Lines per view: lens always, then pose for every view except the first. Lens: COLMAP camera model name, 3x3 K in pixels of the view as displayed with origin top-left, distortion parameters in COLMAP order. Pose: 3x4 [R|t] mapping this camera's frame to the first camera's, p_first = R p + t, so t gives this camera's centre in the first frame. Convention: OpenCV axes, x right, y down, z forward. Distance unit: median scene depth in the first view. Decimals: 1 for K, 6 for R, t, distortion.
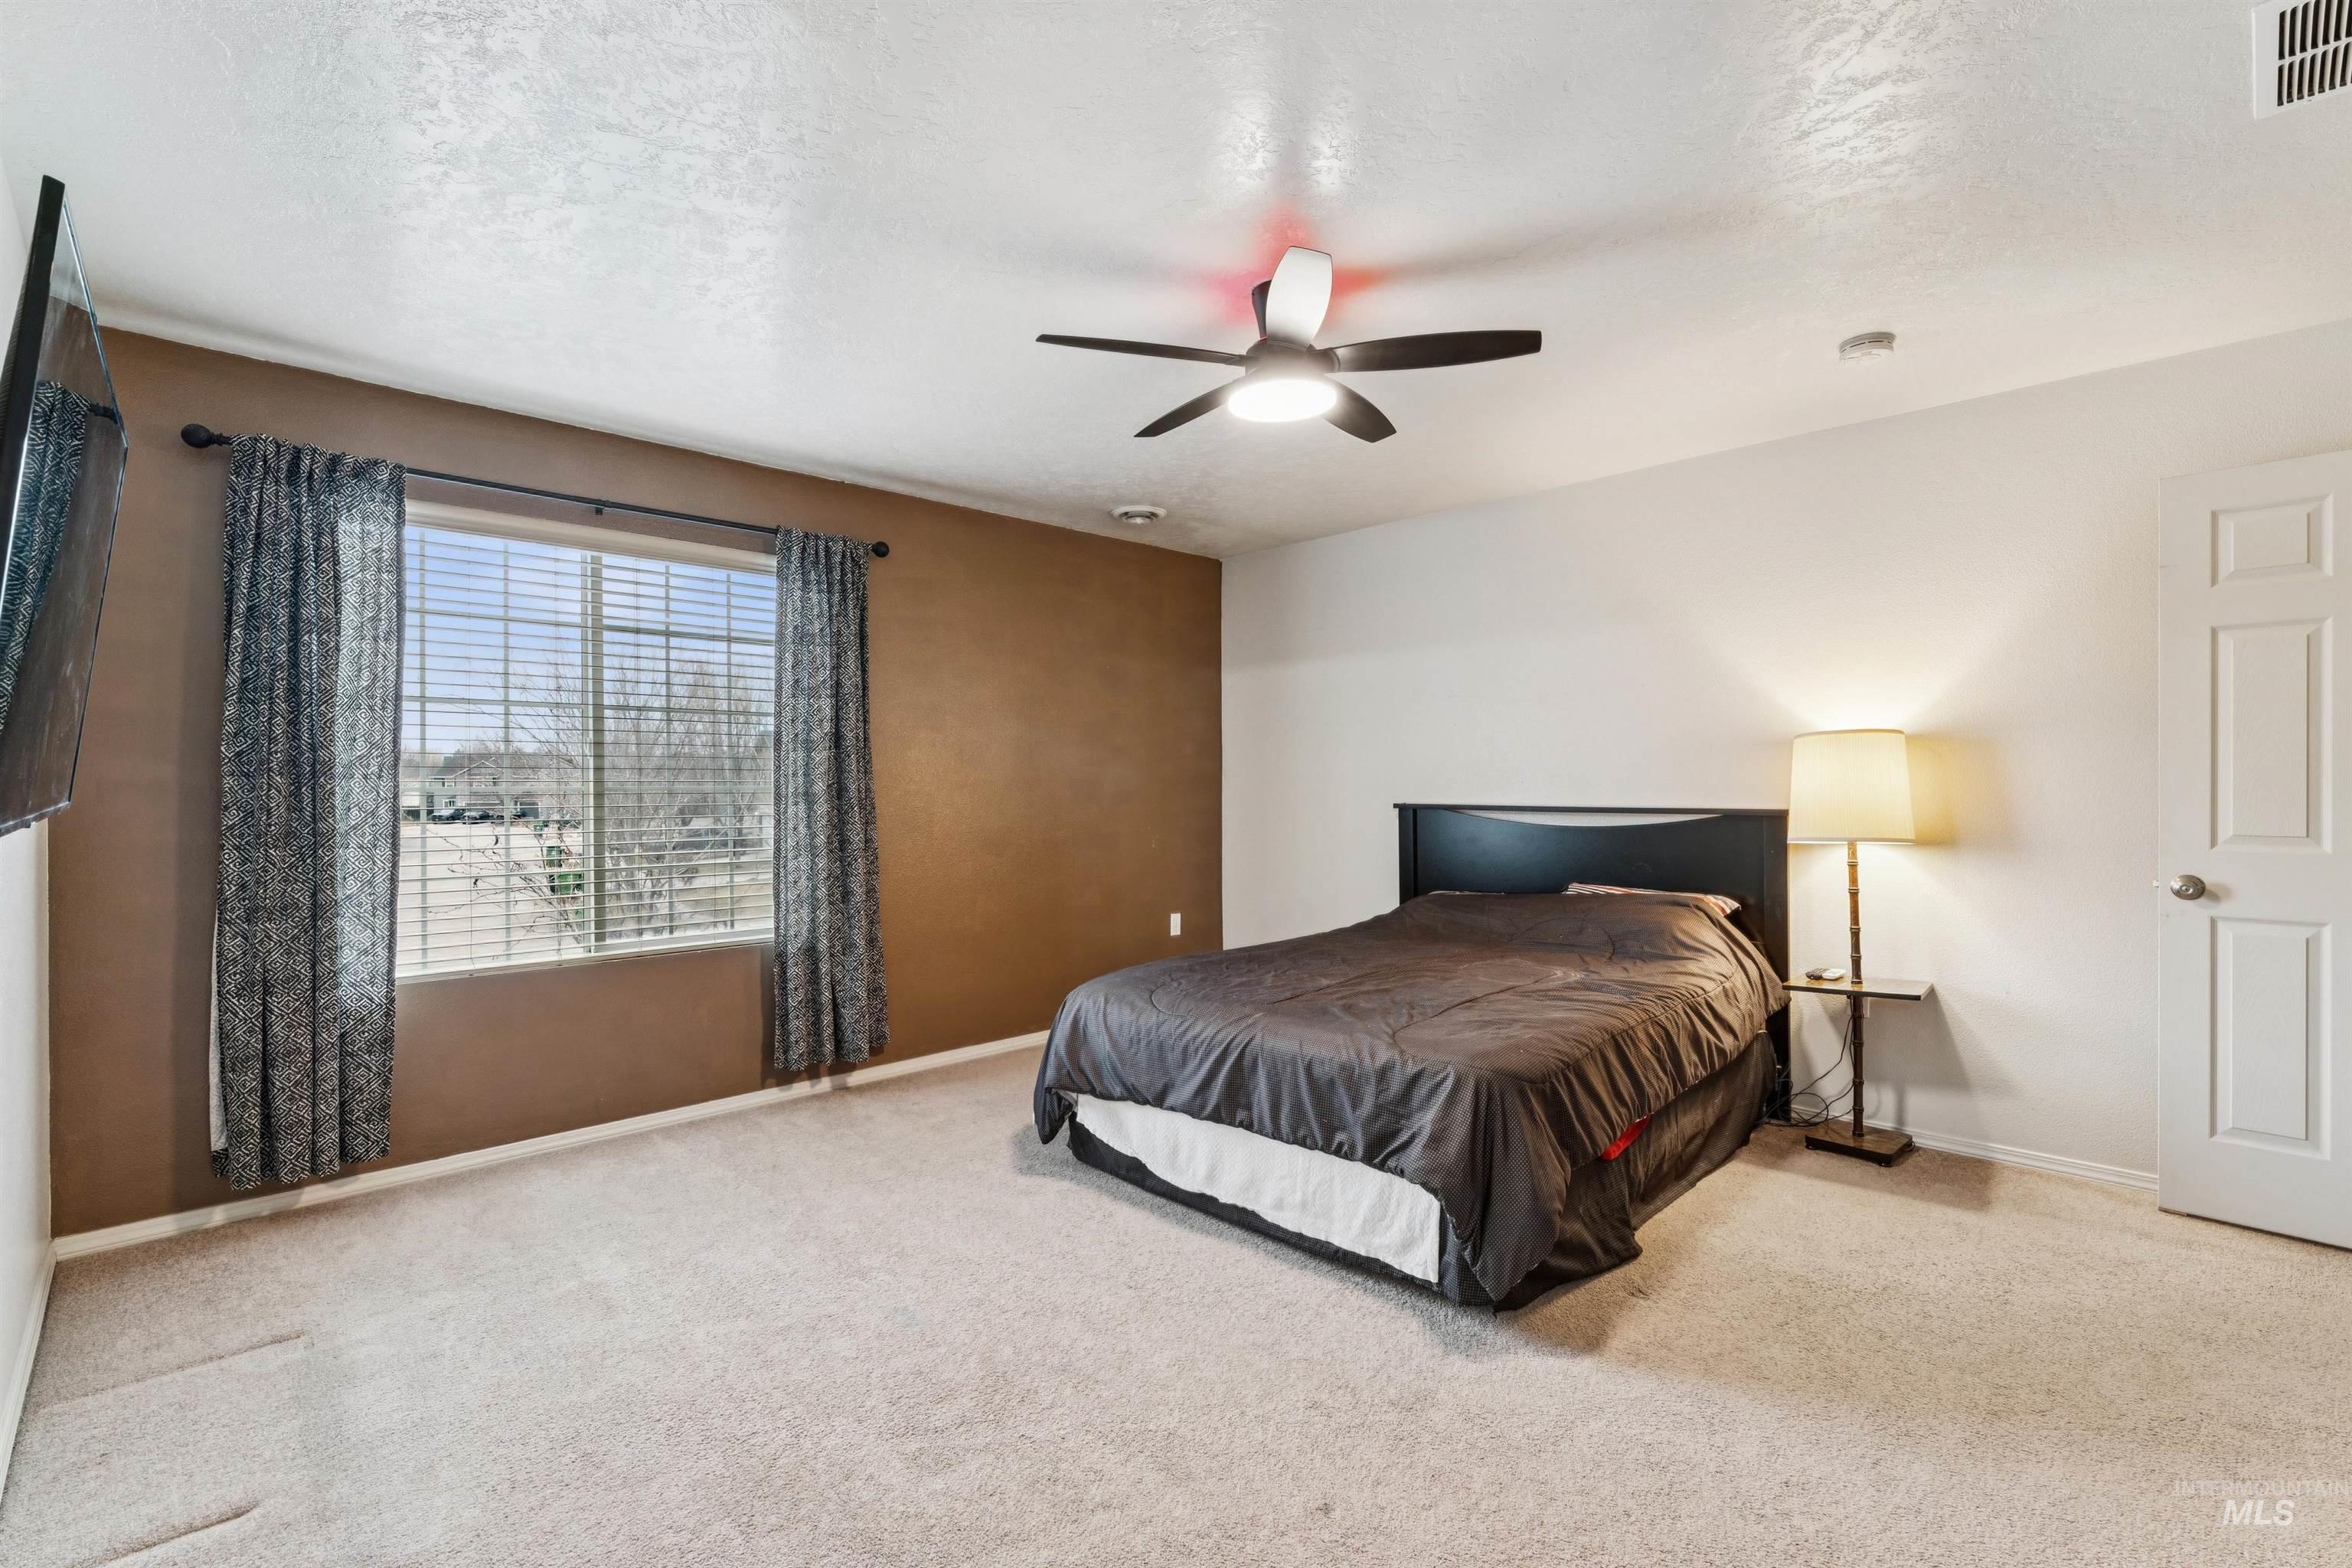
lens RADIAL K [[1043.1, 0, 1170.9], [0, 1043.1, 776.0], [0, 0, 1]] dist [-0.002704, -0.000779]
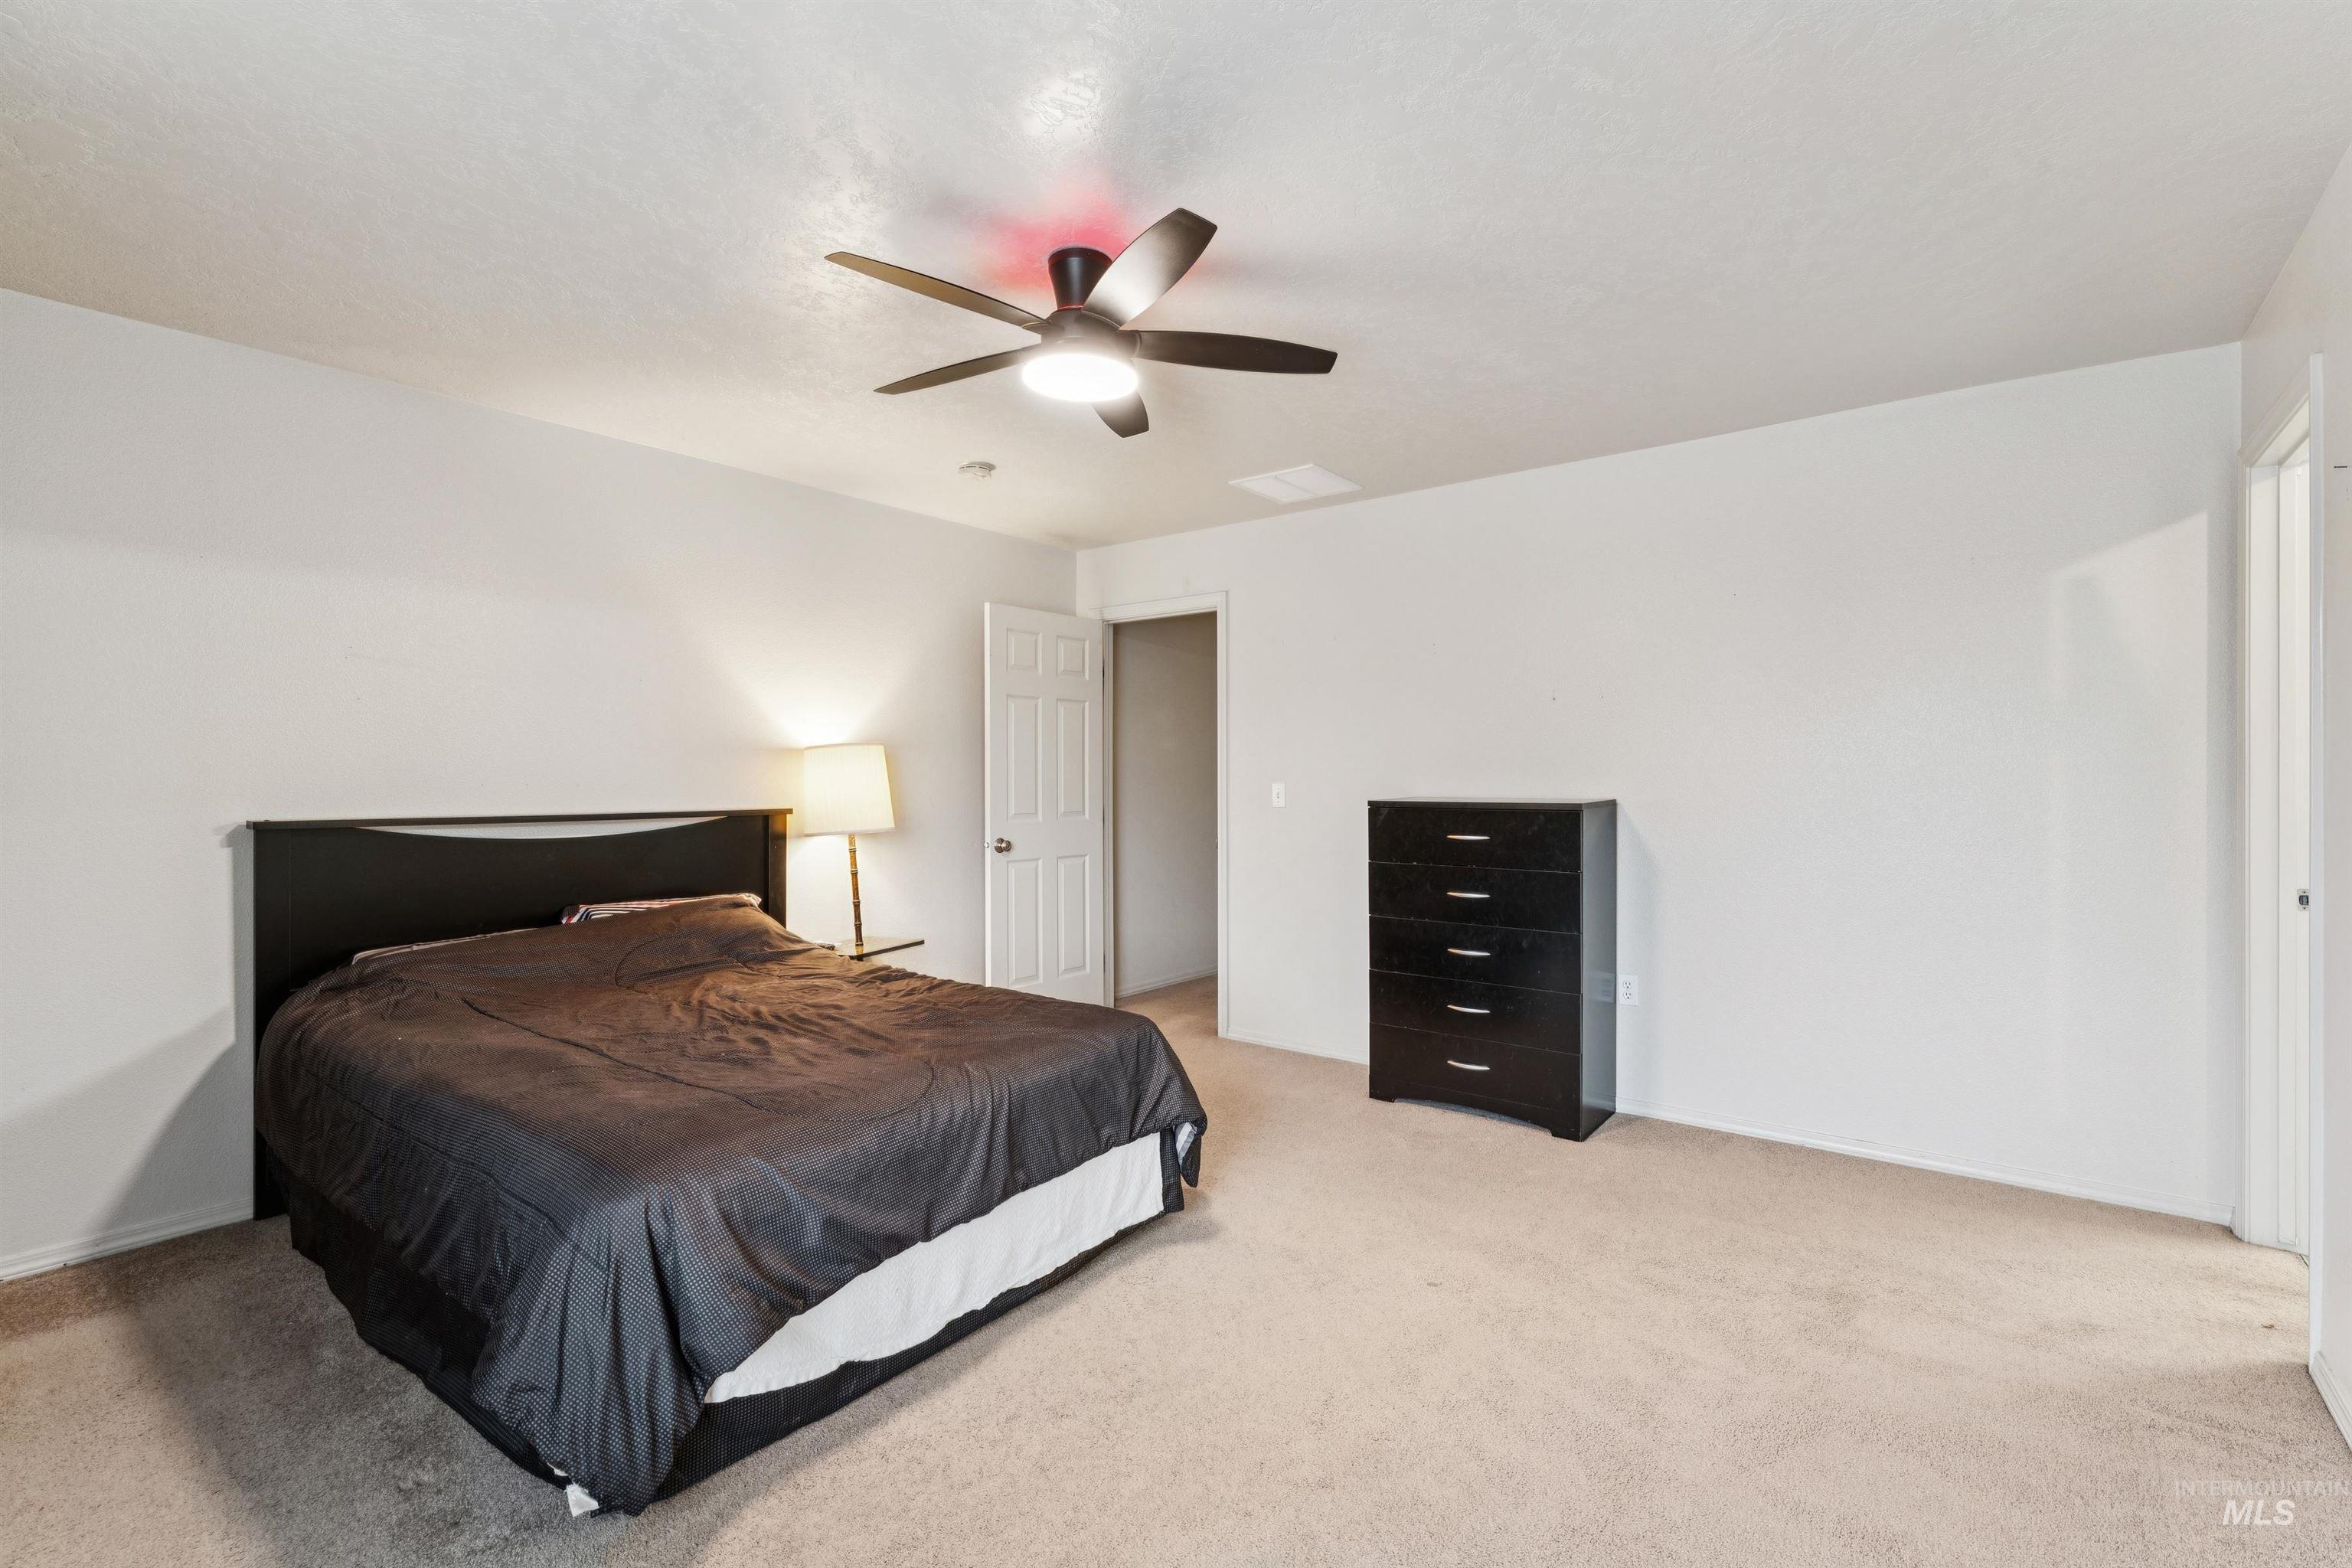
lens RADIAL K [[1043.1, 0, 1173.4], [0, 1043.1, 788.1], [0, 0, 1]] dist [-0.002704, -0.000779]
pose [[-0.140397, -0.002119, 0.990093, -0.747472], [0.000734, 0.999997, 0.002244, 0.009771], [-0.990095, 0.001042, -0.140396, 0.950639]]
